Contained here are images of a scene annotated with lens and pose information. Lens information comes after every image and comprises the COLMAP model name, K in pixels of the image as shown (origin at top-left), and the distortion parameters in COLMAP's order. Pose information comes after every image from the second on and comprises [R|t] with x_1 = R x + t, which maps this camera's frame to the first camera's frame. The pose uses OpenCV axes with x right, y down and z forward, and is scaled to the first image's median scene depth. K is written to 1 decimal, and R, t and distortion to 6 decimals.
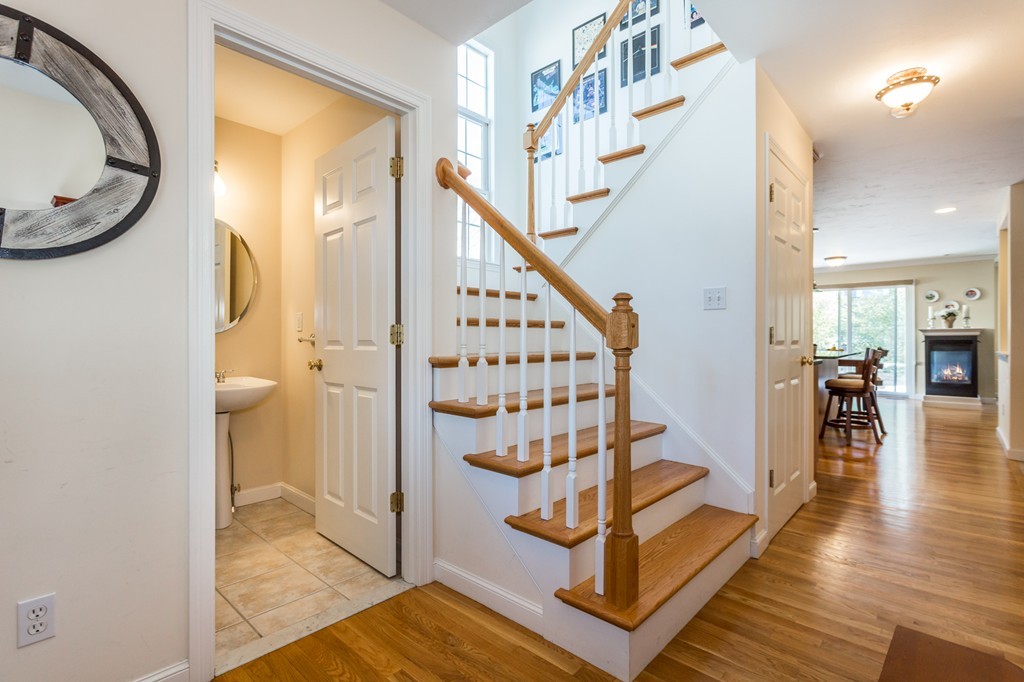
lens RADIAL K [[492.2, 0, 519.1], [0, 492.2, 340.5], [0, 0, 1]] dist [0.002139, -0.001824]
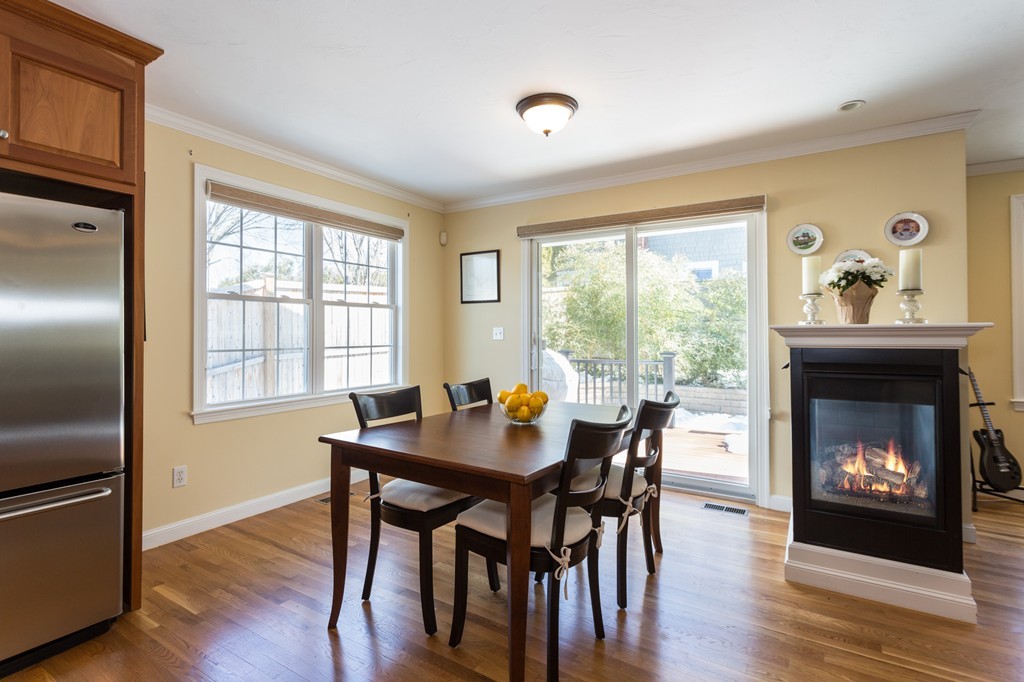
lens RADIAL K [[492.2, 0, 510.7], [0, 492.2, 332.6], [0, 0, 1]] dist [0.002139, -0.001824]
pose [[0.985419, 0.001713, 0.170137, 0.592491], [-0.000761, 0.999984, -0.005660, -0.017238], [-0.170143, 0.005448, 0.985404, 0.718846]]
